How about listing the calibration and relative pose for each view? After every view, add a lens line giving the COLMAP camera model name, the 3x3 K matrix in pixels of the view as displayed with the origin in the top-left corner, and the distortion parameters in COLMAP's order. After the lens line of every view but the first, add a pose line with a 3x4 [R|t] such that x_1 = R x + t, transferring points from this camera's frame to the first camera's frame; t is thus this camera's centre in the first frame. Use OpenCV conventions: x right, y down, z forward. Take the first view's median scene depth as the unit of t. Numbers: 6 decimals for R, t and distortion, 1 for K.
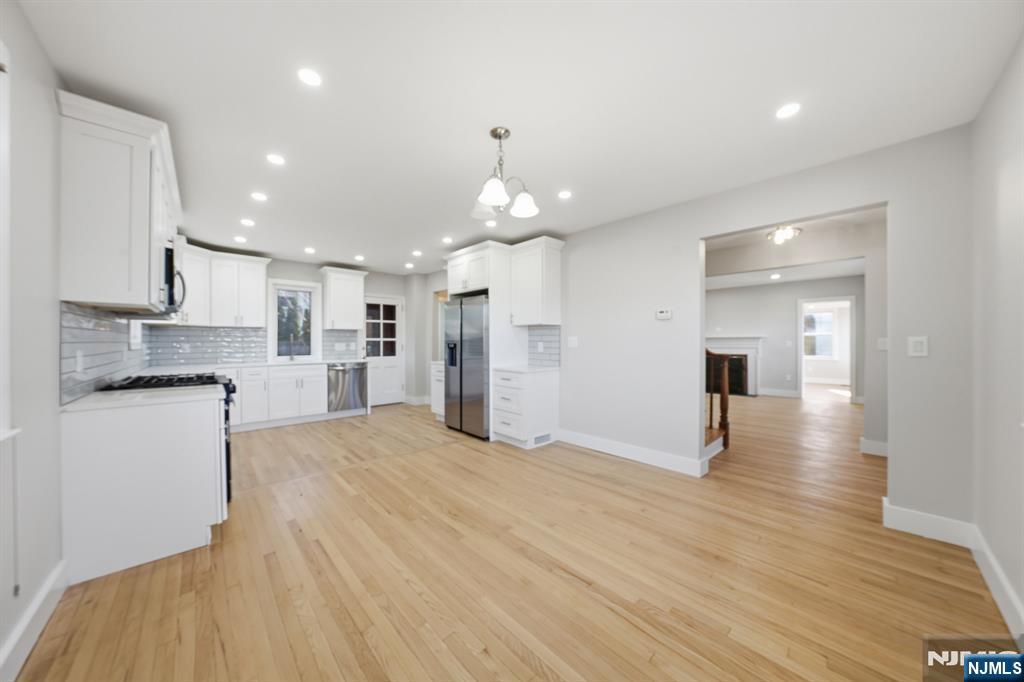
lens RADIAL K [[339.7, 0, 514.6], [0, 339.7, 344.4], [0, 0, 1]] dist [-0.026249, 0.000015]
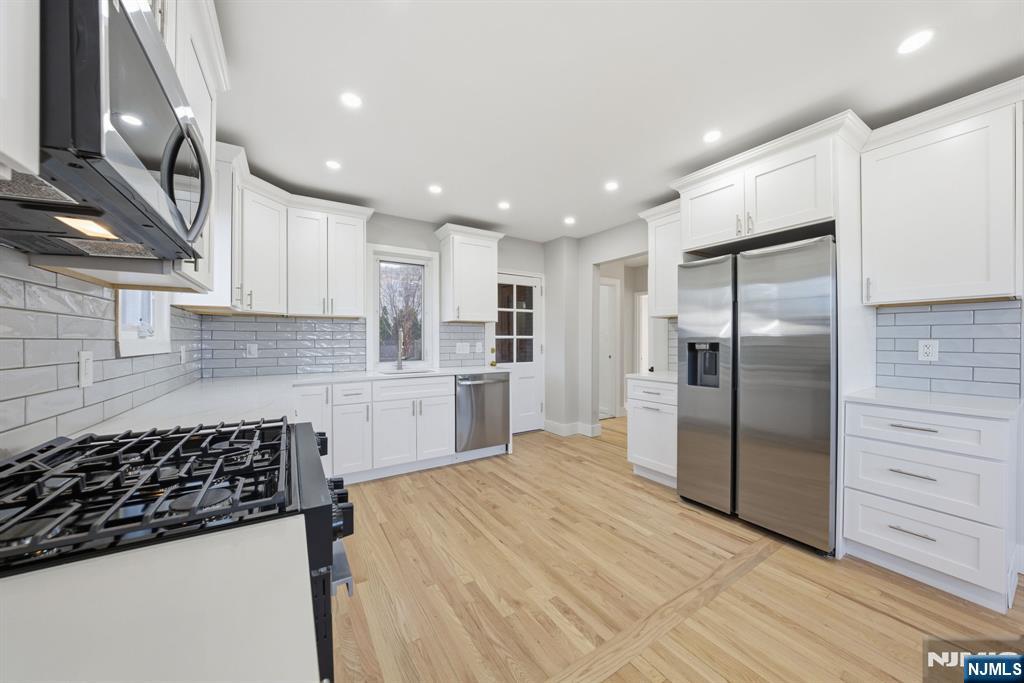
lens RADIAL K [[355.6, 0, 517.3], [0, 355.6, 342.1], [0, 0, 1]] dist [-0.023782, 0.004171]
pose [[0.984531, -0.000624, -0.175212, -0.371233], [-0.000445, 0.999982, -0.006062, -0.000547], [0.175213, 0.006046, 0.984512, 0.421811]]
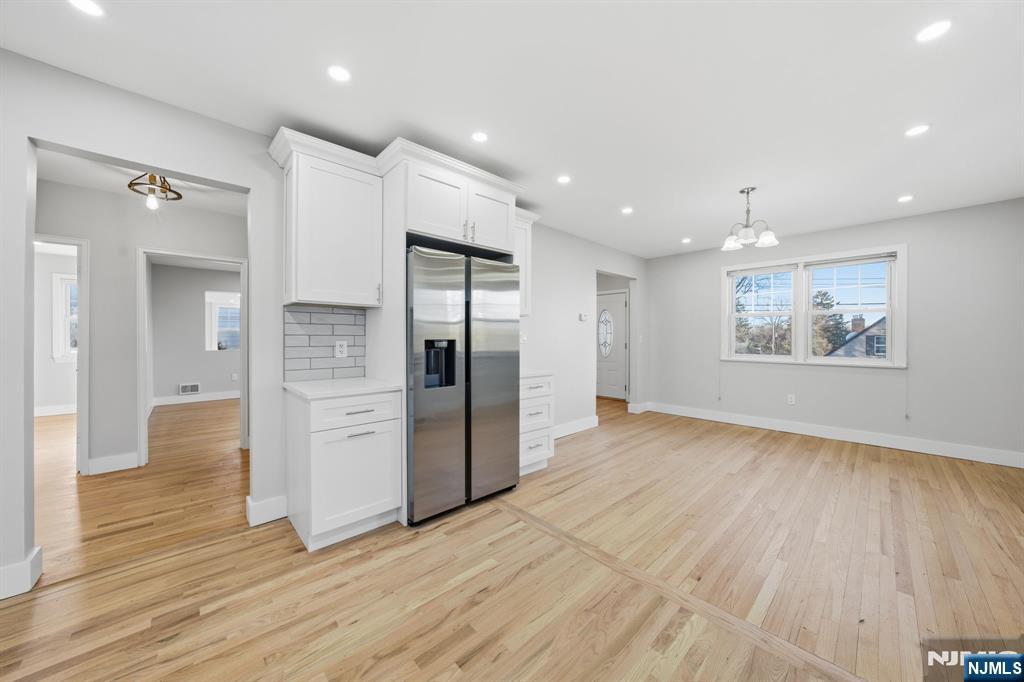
lens RADIAL K [[355.6, 0, 511.6], [0, 355.6, 336.7], [0, 0, 1]] dist [-0.023782, 0.004171]
pose [[0.002316, 0.000074, 0.999997, -0.693995], [0.004116, 0.999992, -0.000083, -0.007155], [-0.999989, 0.004116, 0.002316, 0.904174]]
